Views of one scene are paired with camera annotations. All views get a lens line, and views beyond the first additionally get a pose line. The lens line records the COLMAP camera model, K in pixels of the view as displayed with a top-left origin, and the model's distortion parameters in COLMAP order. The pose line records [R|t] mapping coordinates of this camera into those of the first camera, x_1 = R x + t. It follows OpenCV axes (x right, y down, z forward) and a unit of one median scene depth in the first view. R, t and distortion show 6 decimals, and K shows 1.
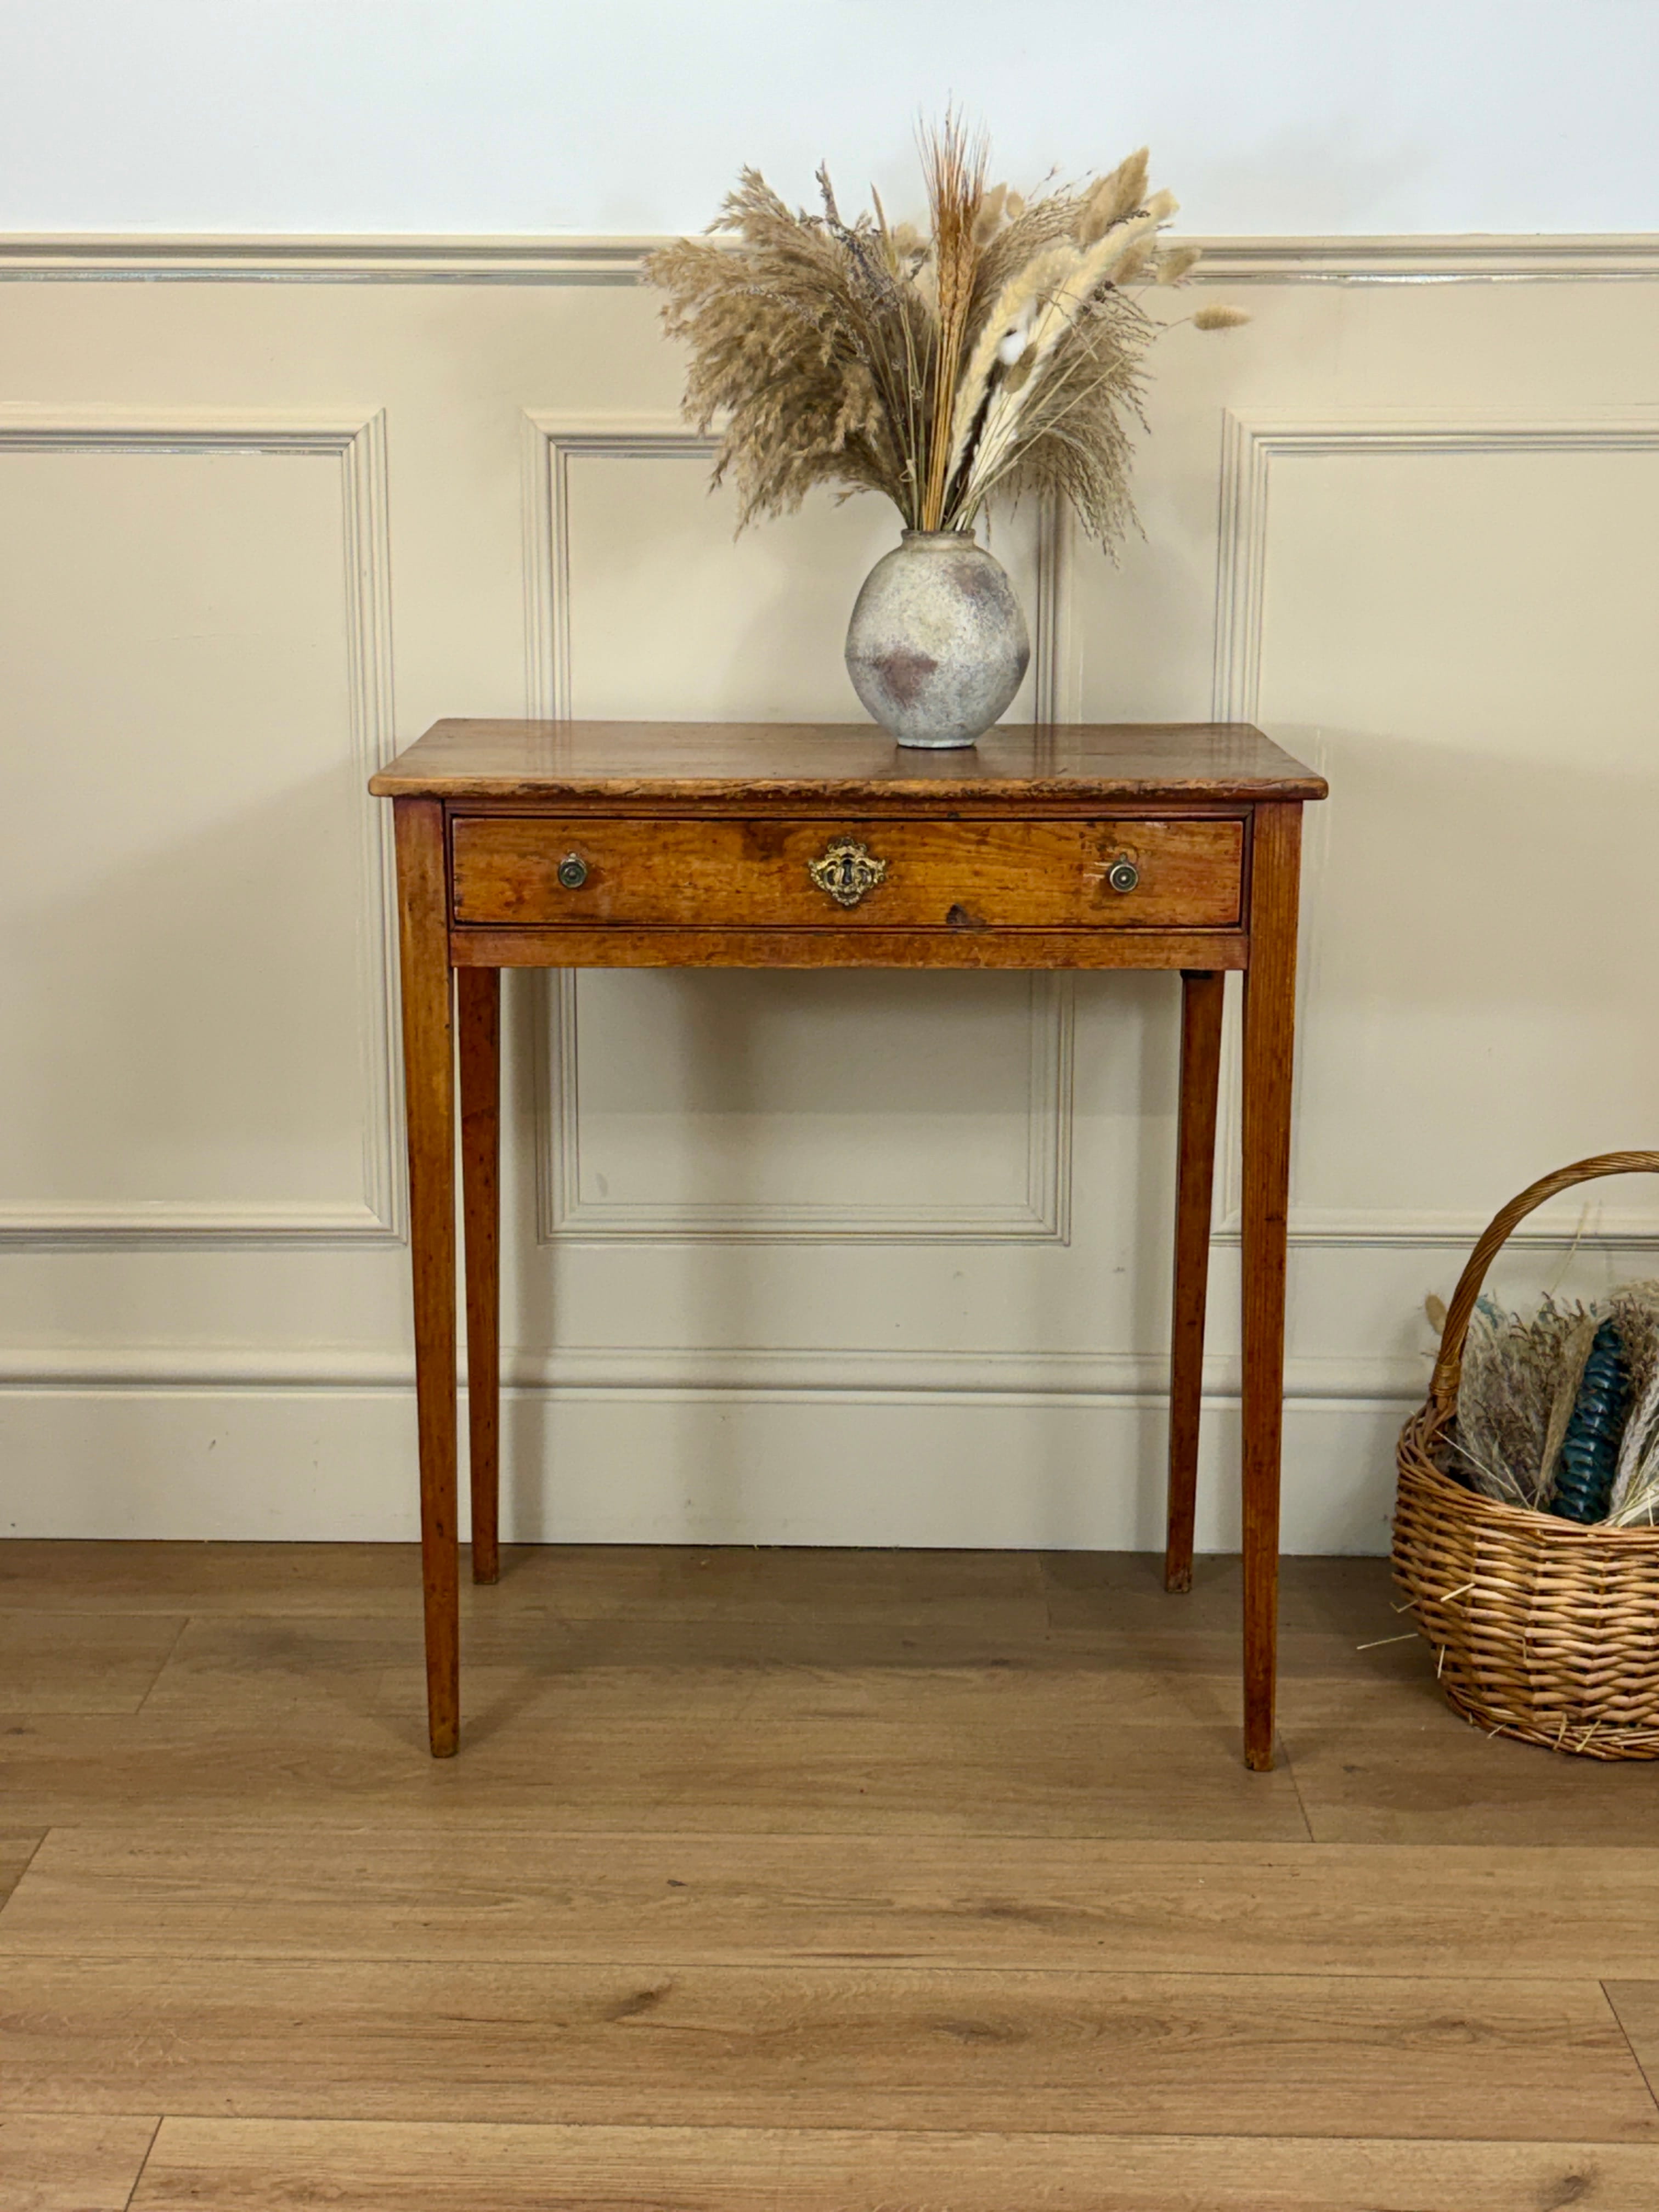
lens RADIAL K [[3242.7, 0, 816.1], [0, 3242.7, 1131.9], [0, 0, 1]] dist [0.248970, -0.951950]
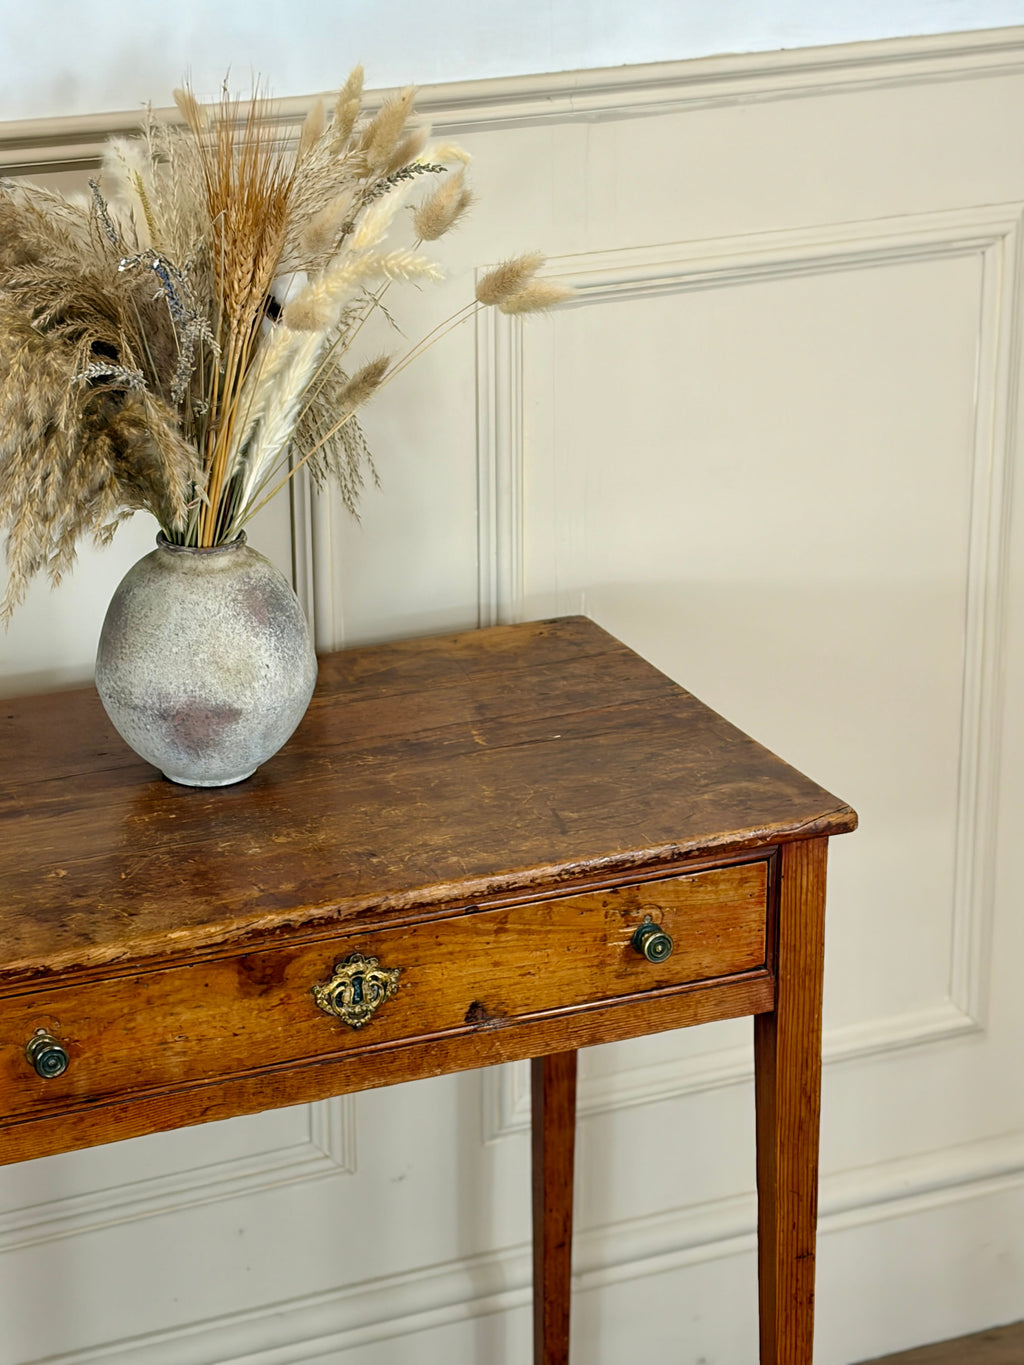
lens RADIAL K [[3308.3, 0, 493.8], [0, 3308.3, 695.7], [0, 0, 1]] dist [0.291355, -1.344218]
pose [[0.915079, -0.149648, 0.374482, -0.271827], [0.096300, 0.982823, 0.157431, -0.289352], [-0.391609, -0.107999, 0.913772, 0.198932]]
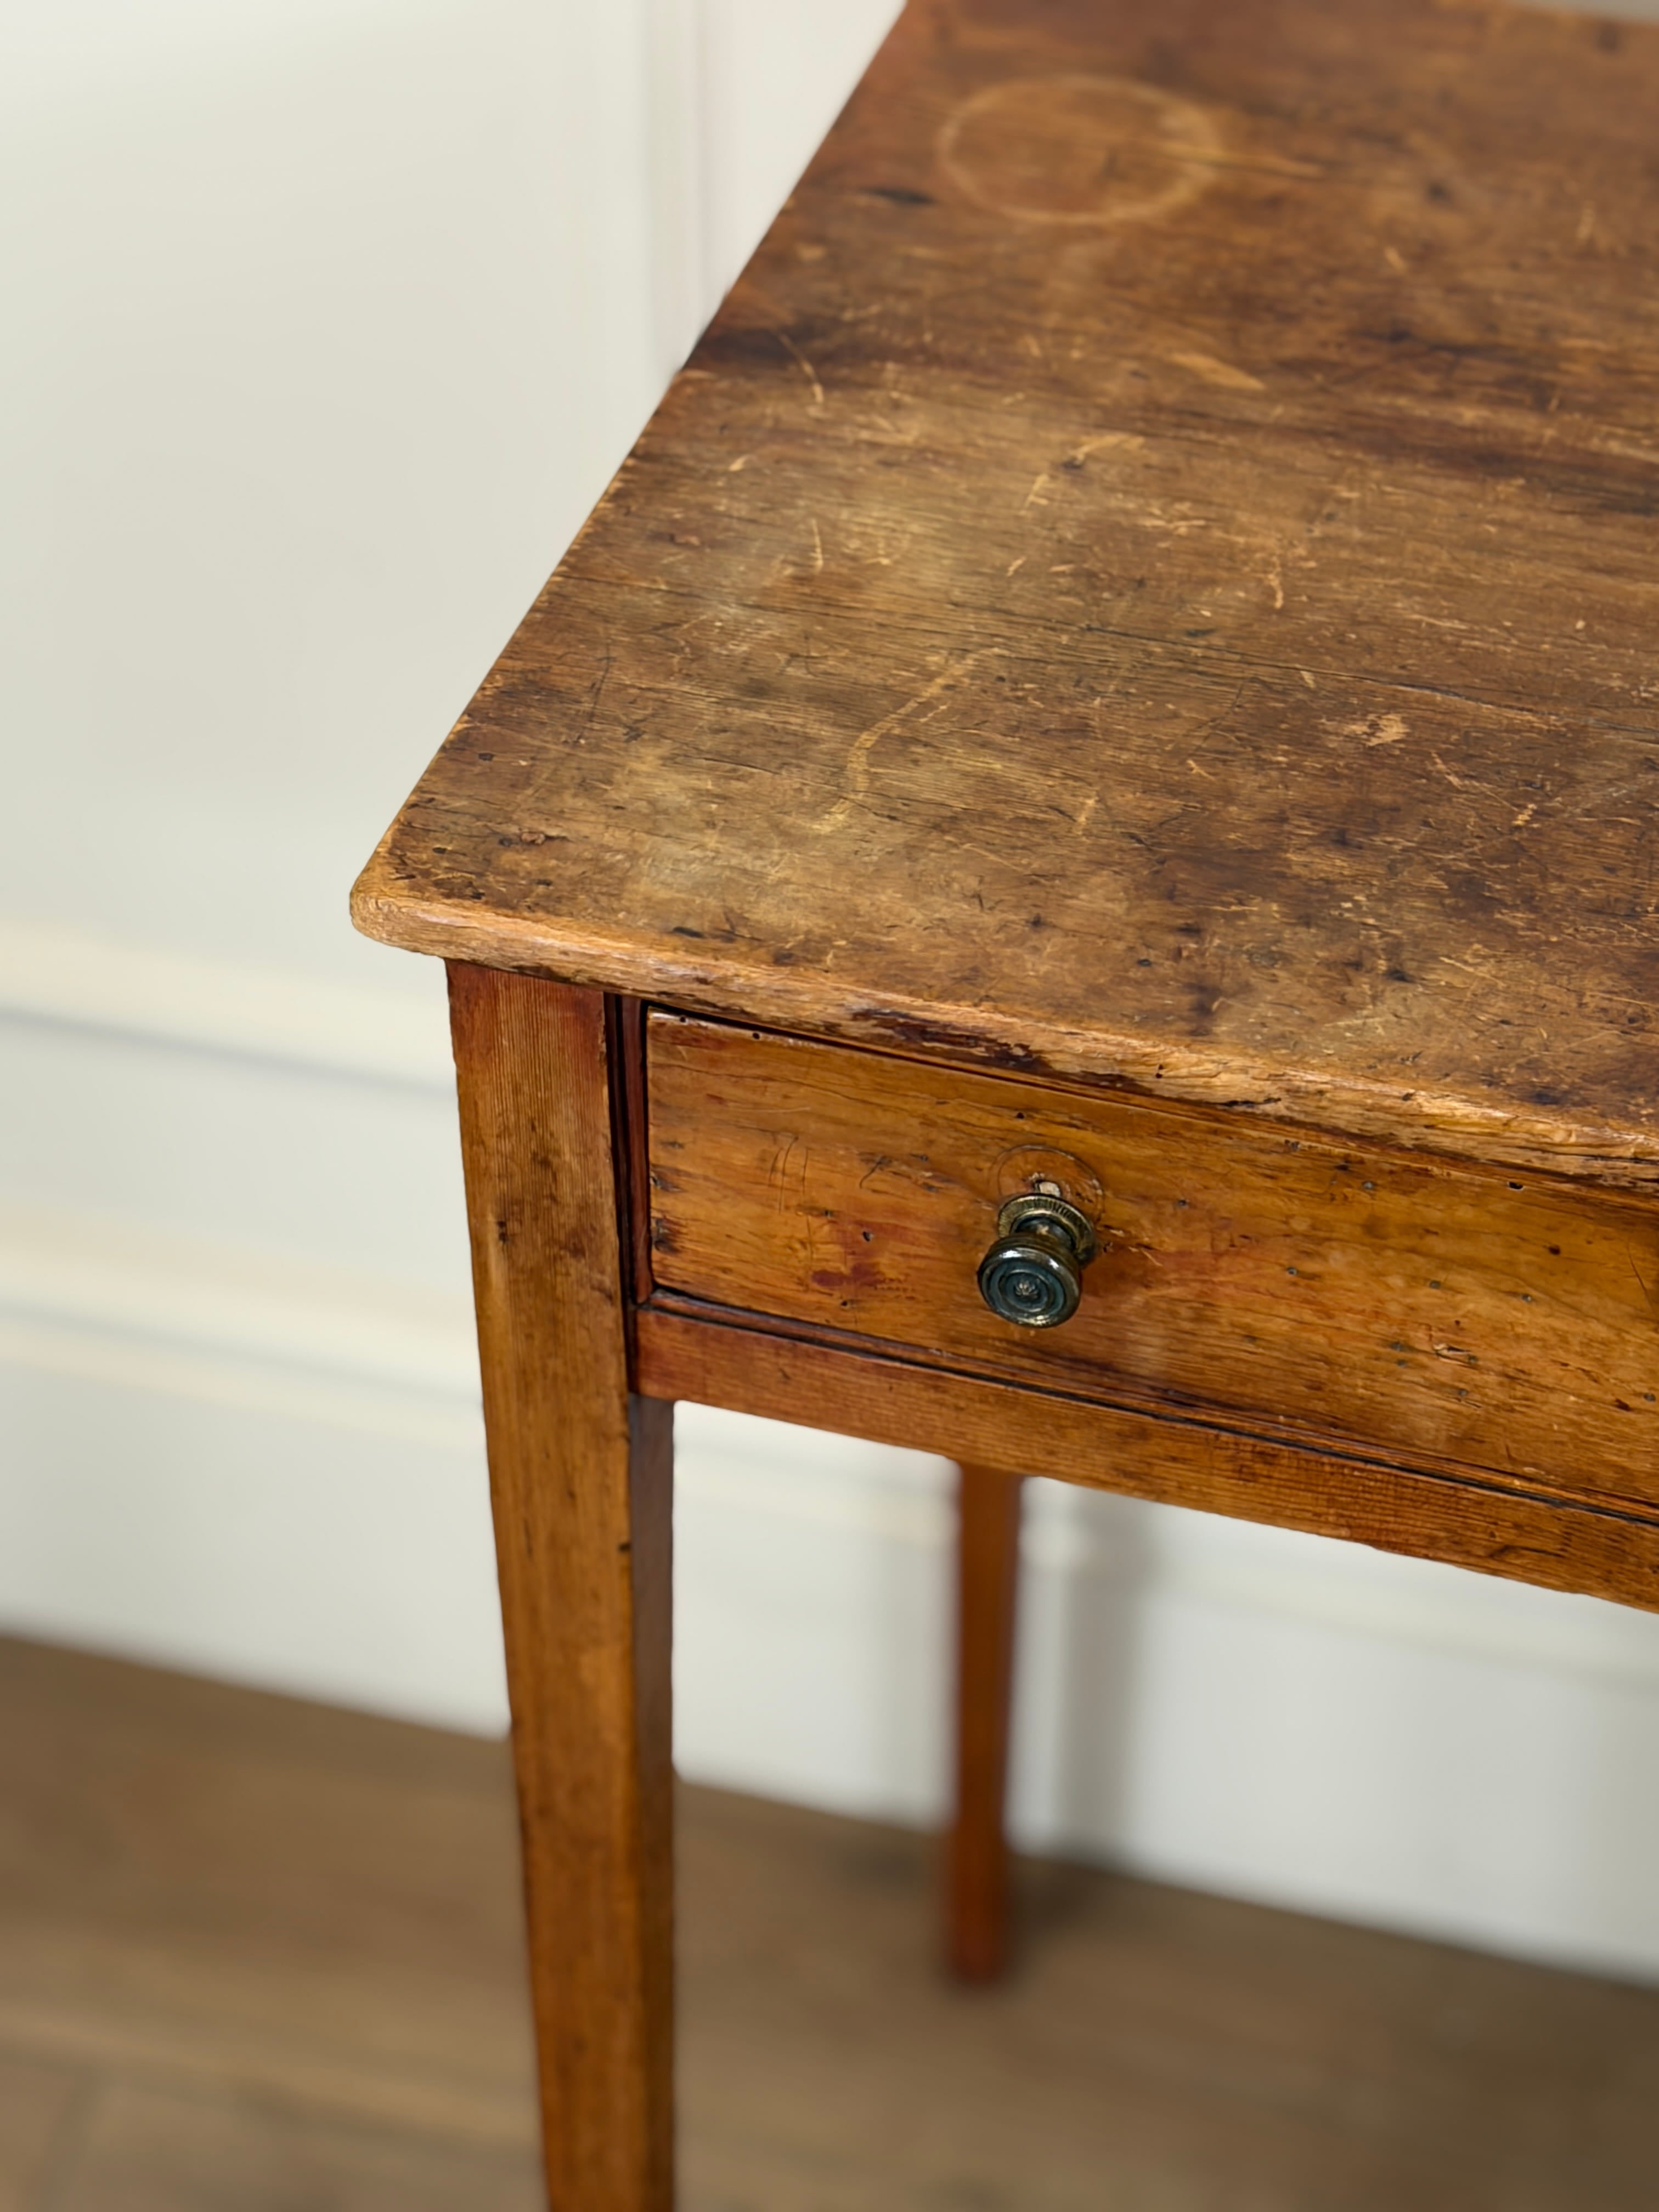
lens RADIAL K [[5309.3, 0, 829.5], [0, 5309.3, 1106.0], [0, 0, 1]] dist [0.309736, -1.369946]
pose [[0.958102, 0.181748, -0.221377, 0.007304], [-0.060254, 0.883489, 0.464560, -0.303524], [0.280017, -0.431758, 0.857424, 0.604451]]
